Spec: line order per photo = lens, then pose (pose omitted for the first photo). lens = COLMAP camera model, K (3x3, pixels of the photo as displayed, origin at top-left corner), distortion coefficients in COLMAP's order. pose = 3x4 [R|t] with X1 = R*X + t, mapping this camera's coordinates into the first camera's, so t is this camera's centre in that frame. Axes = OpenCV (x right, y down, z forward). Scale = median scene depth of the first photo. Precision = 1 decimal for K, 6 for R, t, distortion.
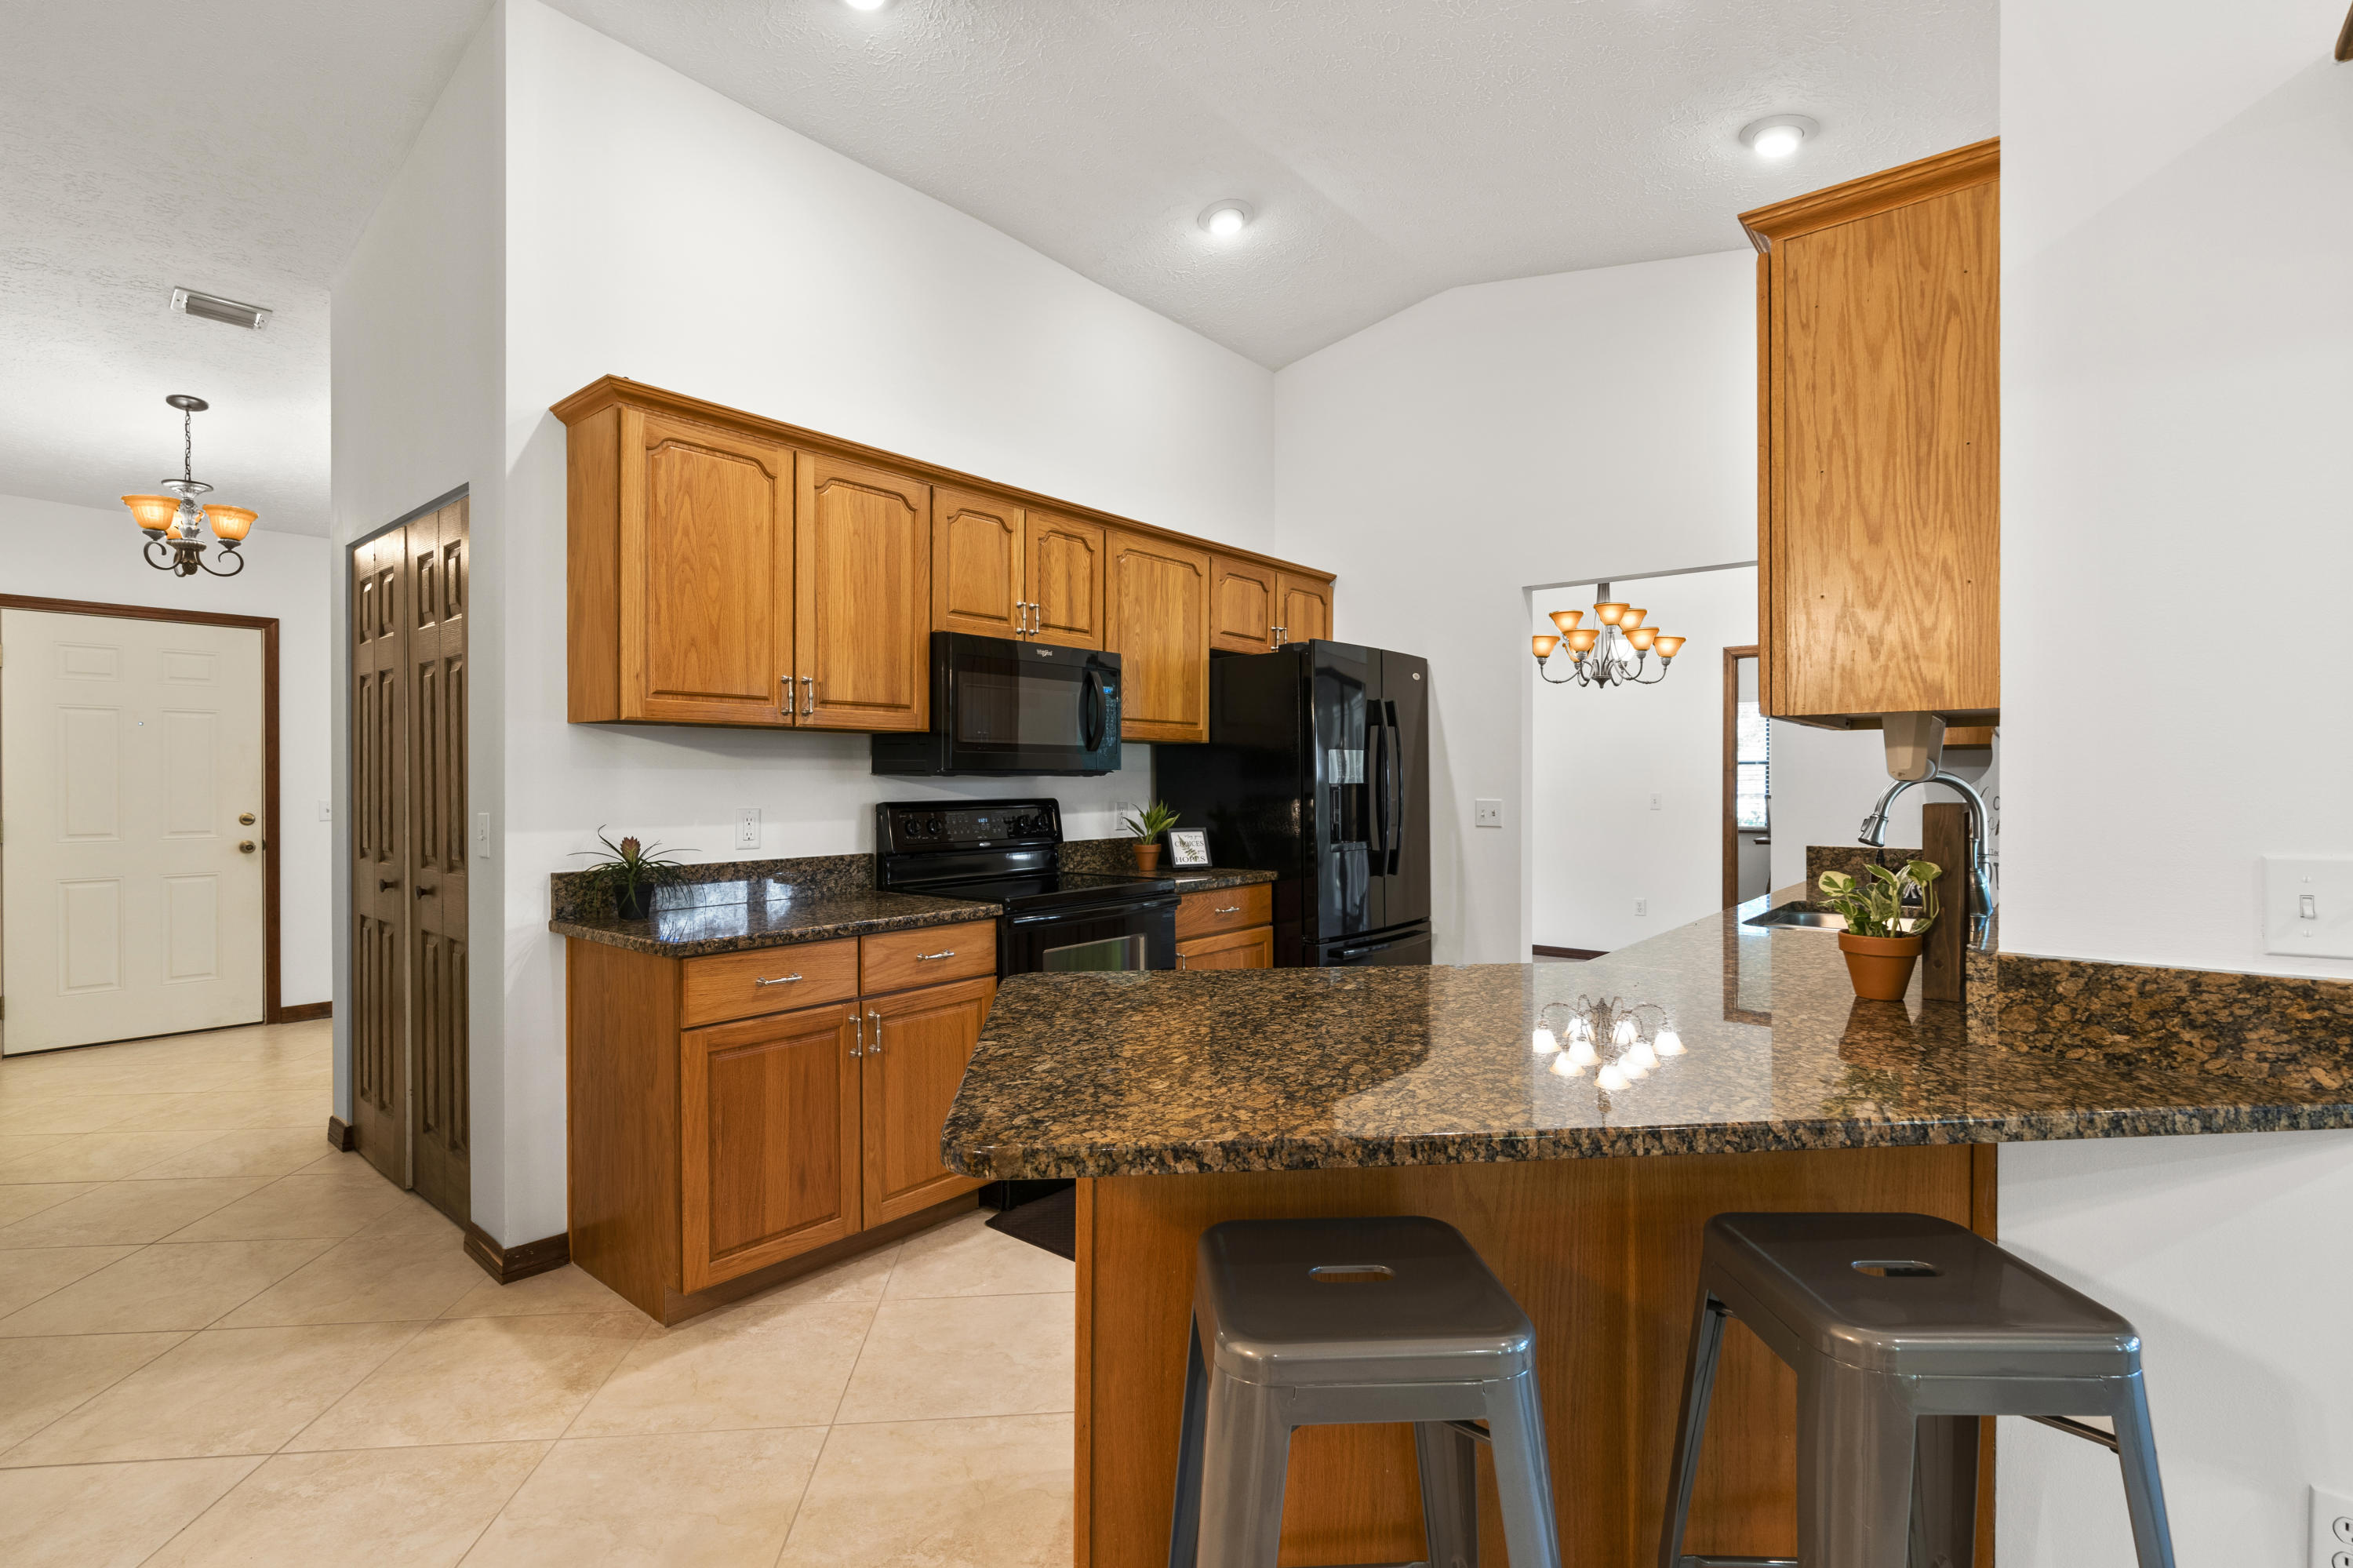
lens RADIAL K [[1092.2, 0, 1170.4], [0, 1092.2, 778.0], [0, 0, 1]] dist [-0.006665, 0.002464]
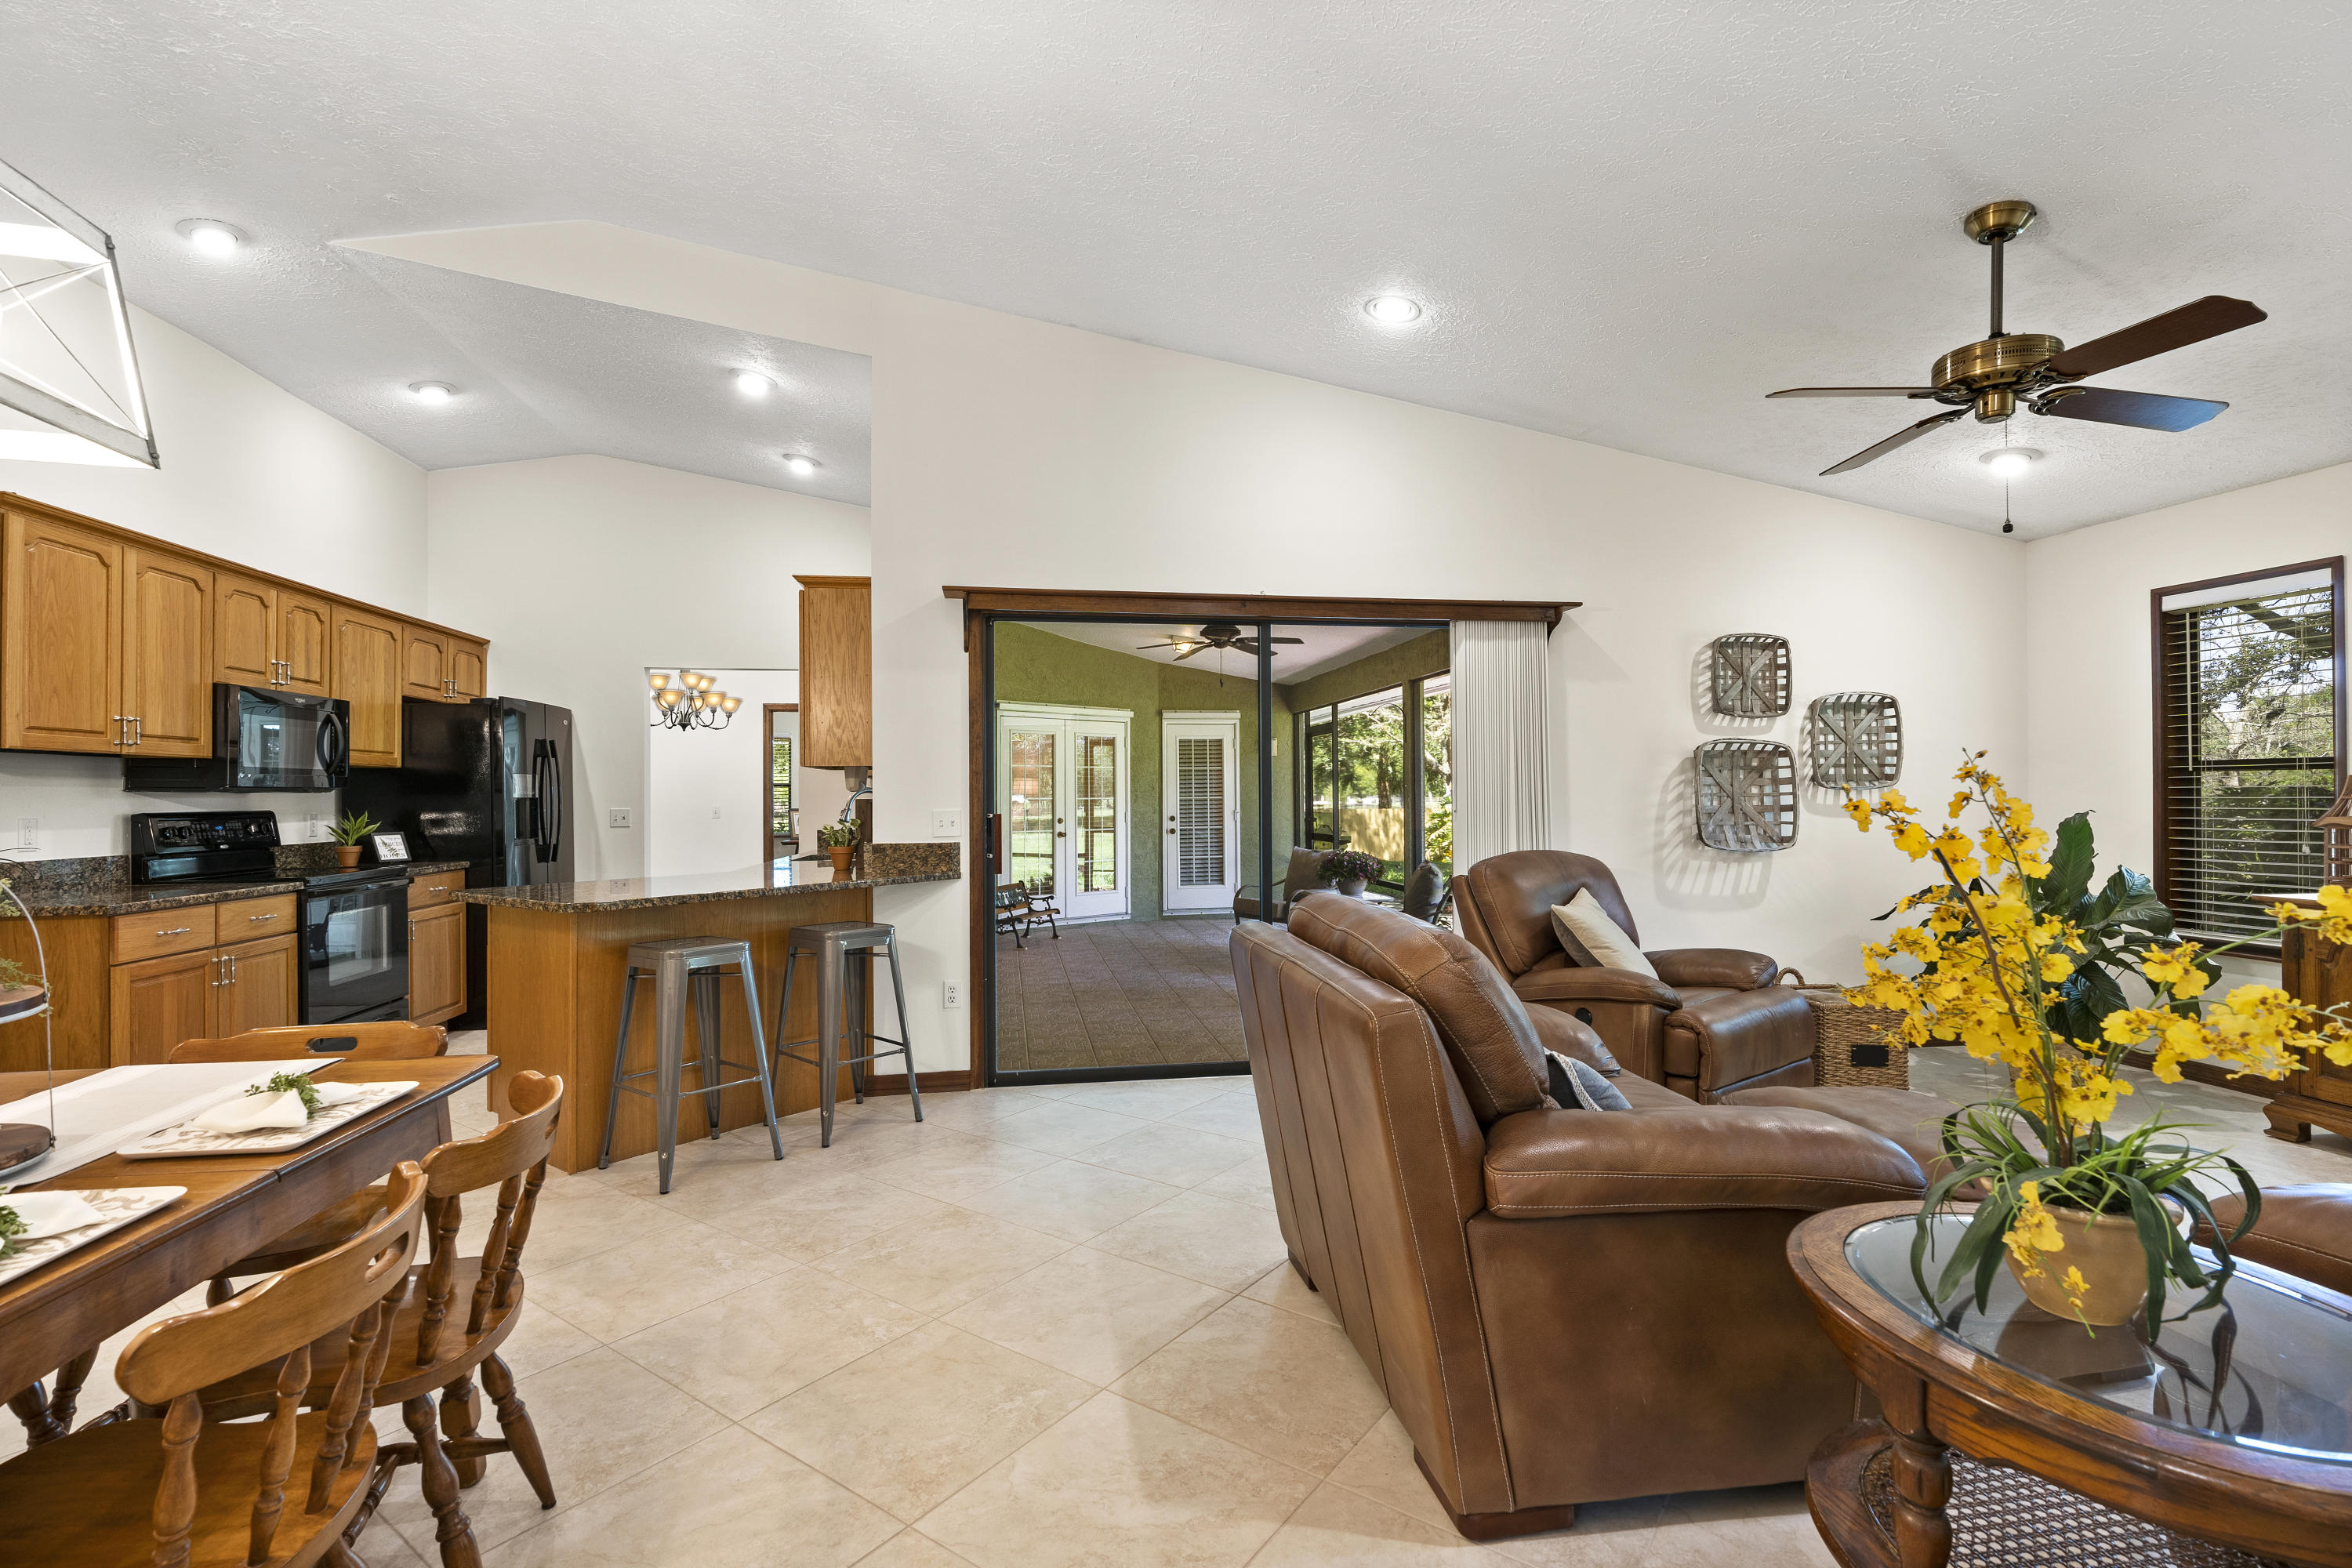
lens RADIAL K [[1091.7, 0, 1175.9], [0, 1091.7, 784.7], [0, 0, 1]] dist [-0.006665, 0.002464]
pose [[0.662222, 0.002926, 0.749302, -0.407877], [0.007636, 0.999914, -0.010654, 0.011673], [-0.749269, 0.012777, 0.662143, -0.696498]]
